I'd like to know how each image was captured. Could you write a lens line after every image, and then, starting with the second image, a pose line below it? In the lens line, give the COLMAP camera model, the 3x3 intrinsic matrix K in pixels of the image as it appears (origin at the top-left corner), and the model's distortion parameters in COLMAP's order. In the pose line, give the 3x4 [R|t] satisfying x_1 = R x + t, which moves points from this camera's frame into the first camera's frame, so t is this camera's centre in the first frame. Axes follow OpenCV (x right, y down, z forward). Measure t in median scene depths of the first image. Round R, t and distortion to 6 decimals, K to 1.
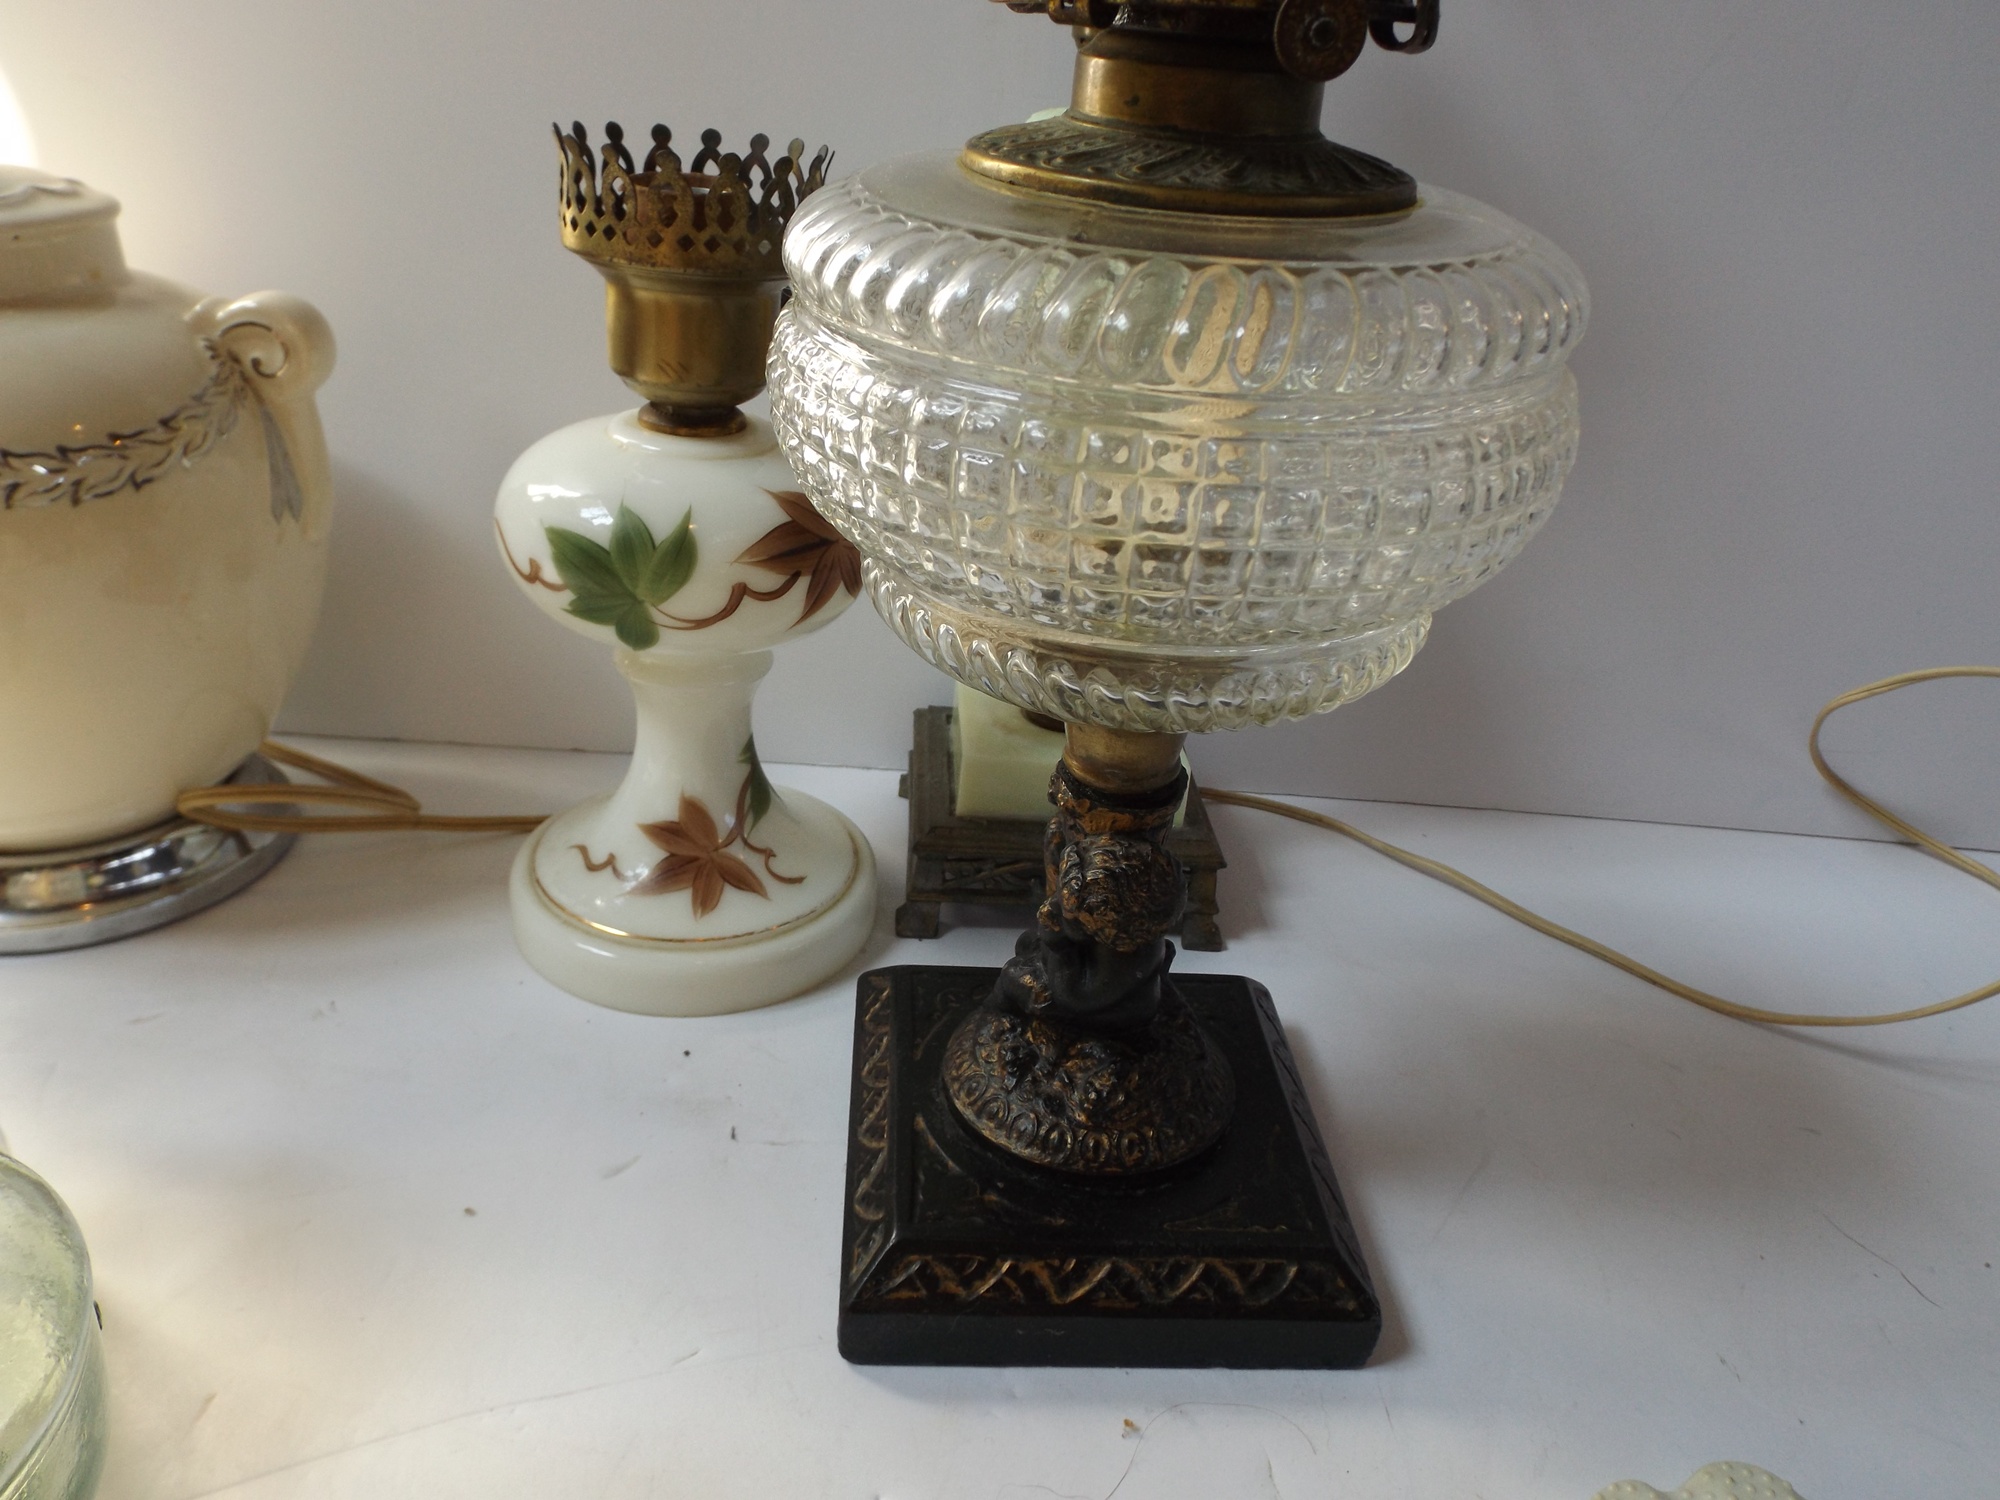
lens RADIAL K [[1437.6, 0, 989.6], [0, 1437.6, 749.4], [0, 0, 1]] dist [0.017286, -0.020906]
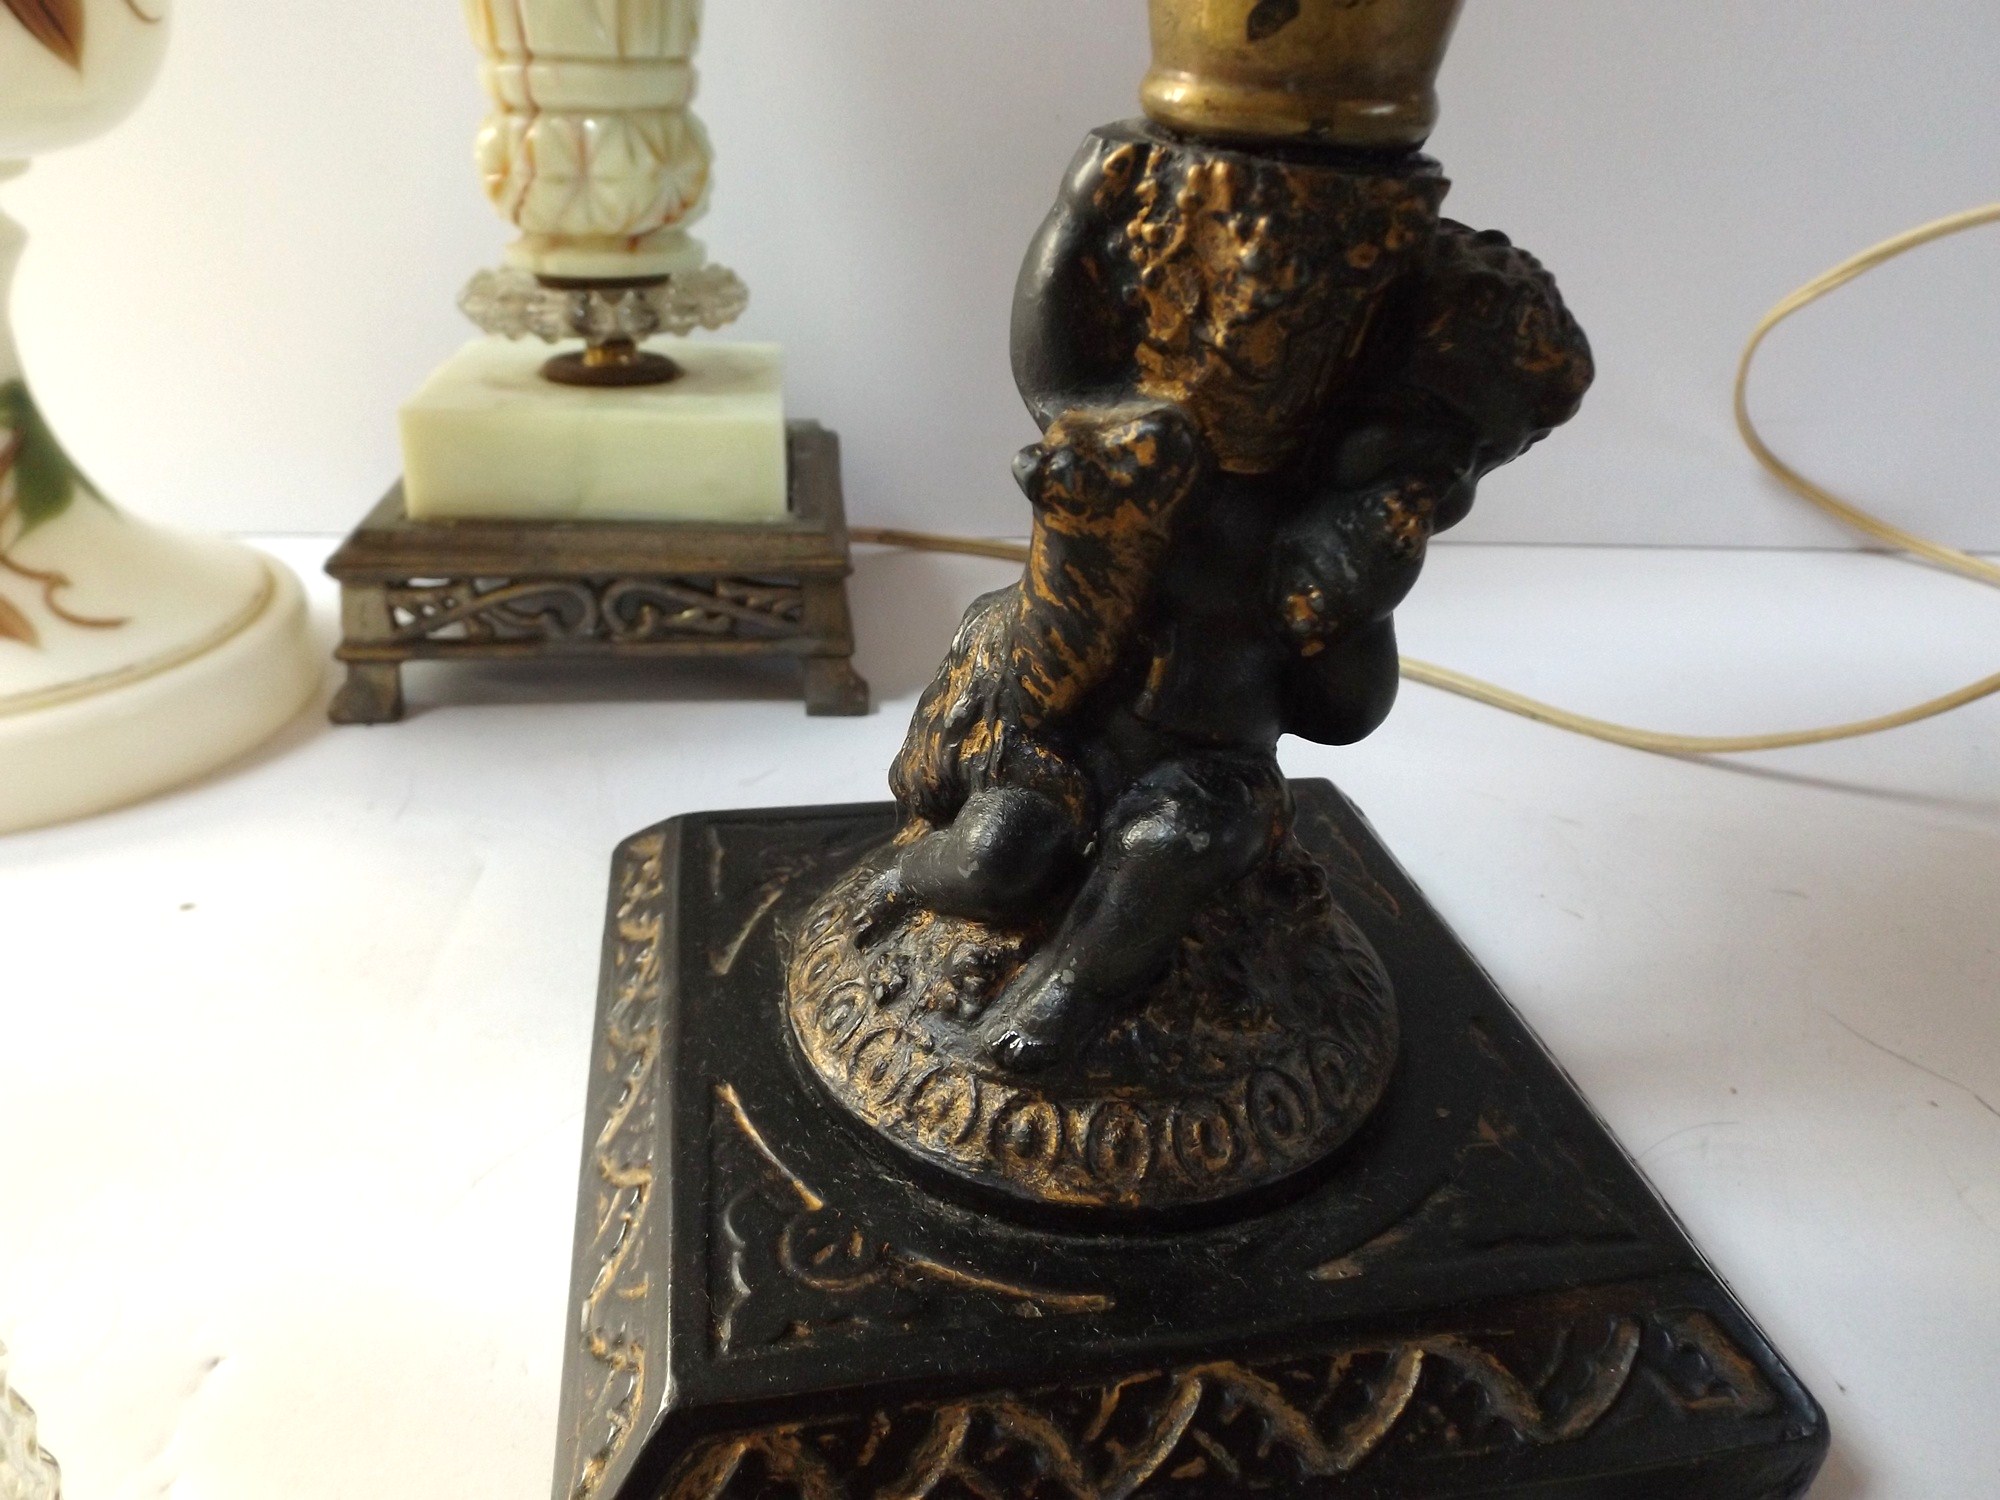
lens RADIAL K [[1399.7, 0, 992.7], [0, 1399.7, 741.8], [0, 0, 1]] dist [0.003102, -0.001270]
pose [[0.996591, -0.070042, 0.043596, 0.225388], [0.069918, 0.997543, 0.004358, 0.182222], [-0.043794, -0.001295, 0.999040, 0.452426]]
